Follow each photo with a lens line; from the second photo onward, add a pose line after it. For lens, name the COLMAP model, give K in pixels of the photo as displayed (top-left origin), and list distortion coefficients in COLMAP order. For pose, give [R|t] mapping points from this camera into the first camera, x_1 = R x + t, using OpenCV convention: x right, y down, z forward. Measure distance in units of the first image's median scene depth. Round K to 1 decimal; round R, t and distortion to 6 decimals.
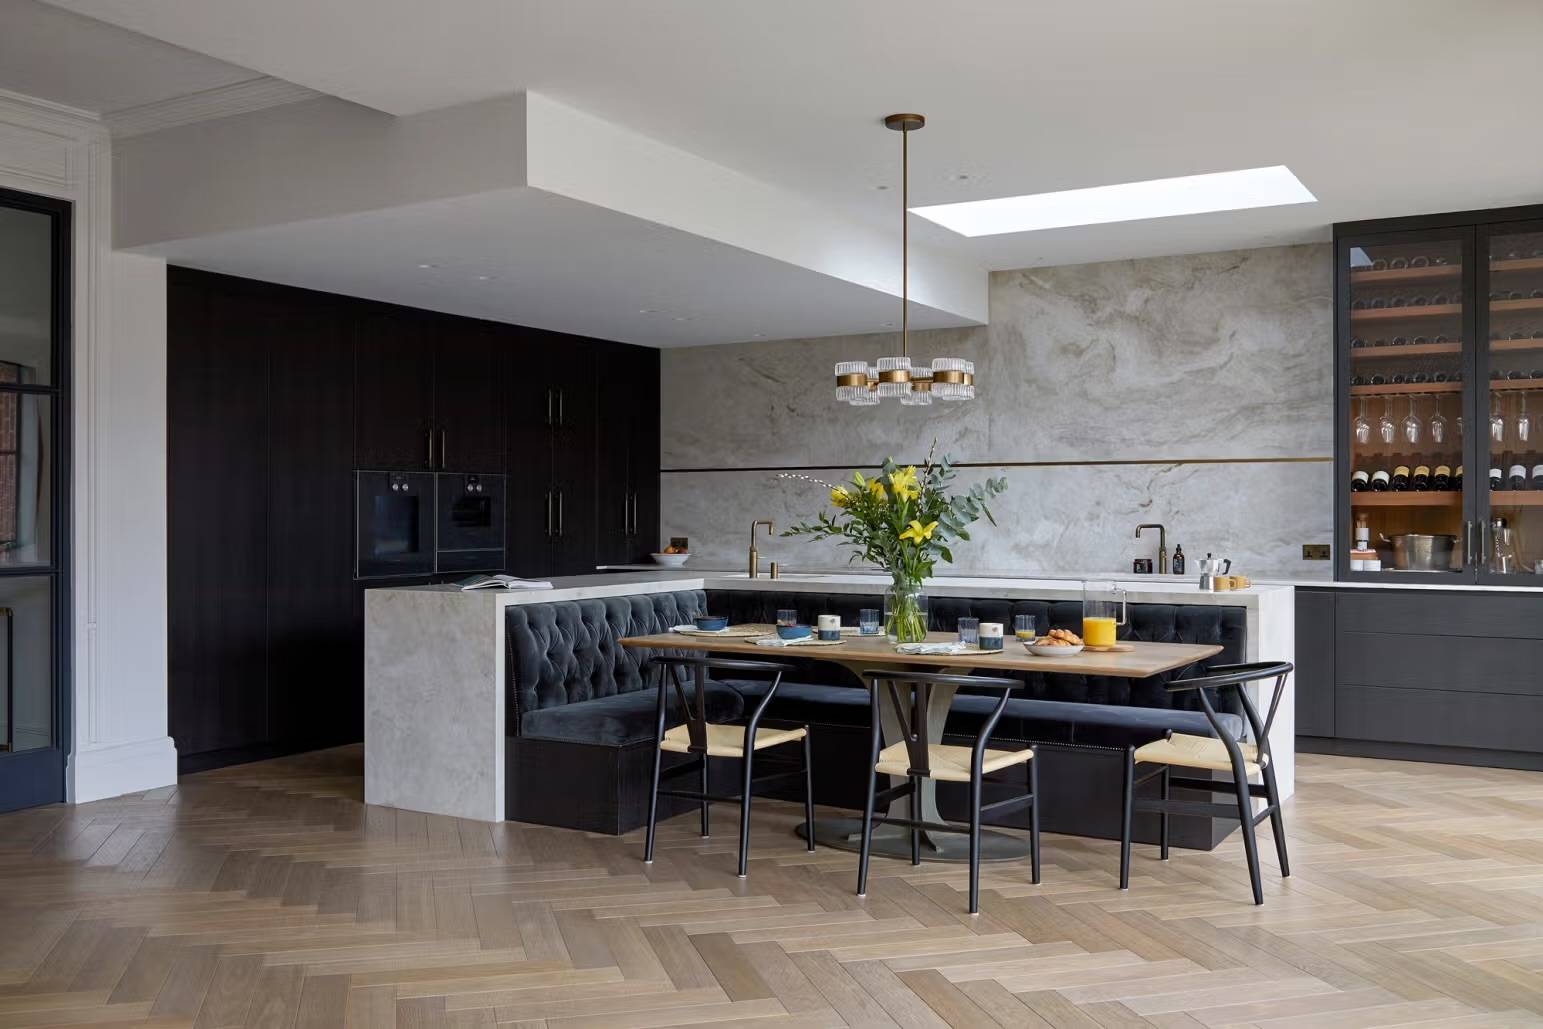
lens RADIAL K [[1400.6, 0, 797.9], [0, 1400.6, 520.2], [0, 0, 1]] dist [-0.005398, 0.001246]
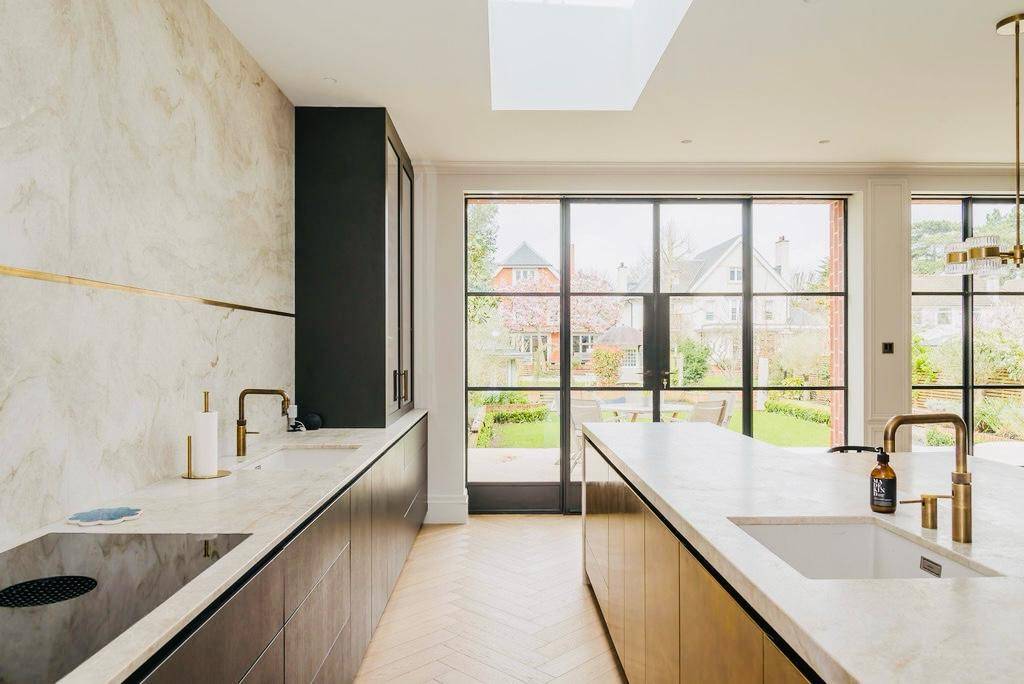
lens RADIAL K [[706.4, 0, 512.0], [0, 706.4, 342.0], [0, 0, 1]] dist [-0.003481, -0.001162]
pose [[-0.509345, 0.008396, 0.860522, -0.135701], [0.007075, 0.999959, -0.005569, -0.019147], [-0.860534, 0.003252, -0.509383, 1.071259]]
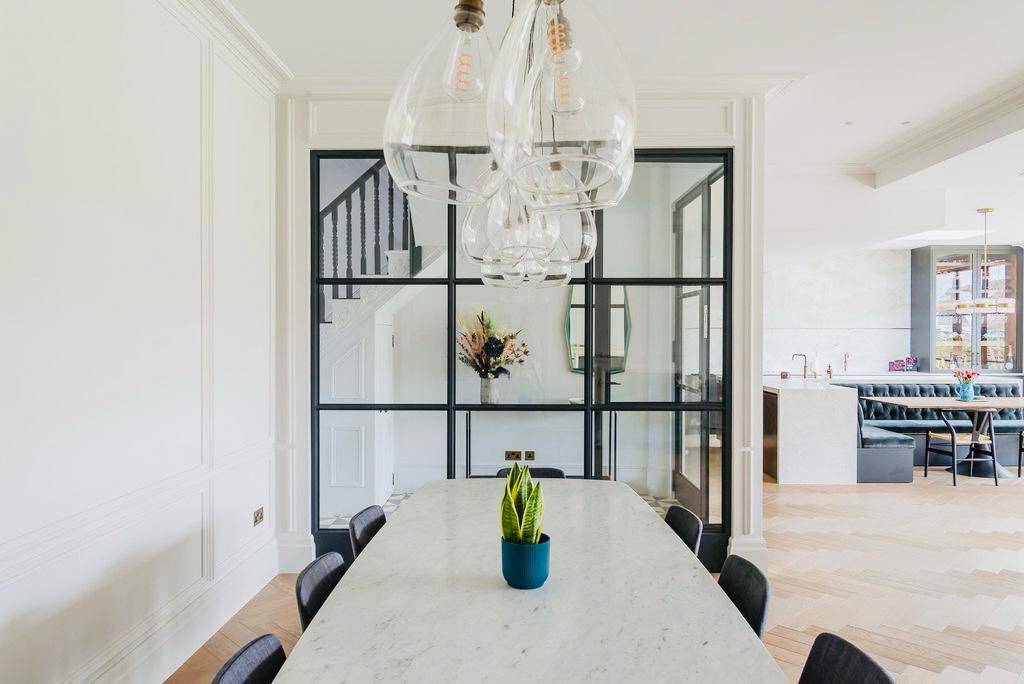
lens RADIAL K [[706.4, 0, 512.0], [0, 706.4, 342.0], [0, 0, 1]] dist [-0.003481, -0.001162]
pose [[0.872827, -0.003010, 0.488020, -0.919281], [0.000253, 0.999984, 0.005714, -0.024123], [-0.488029, -0.004864, 0.872814, 0.163101]]
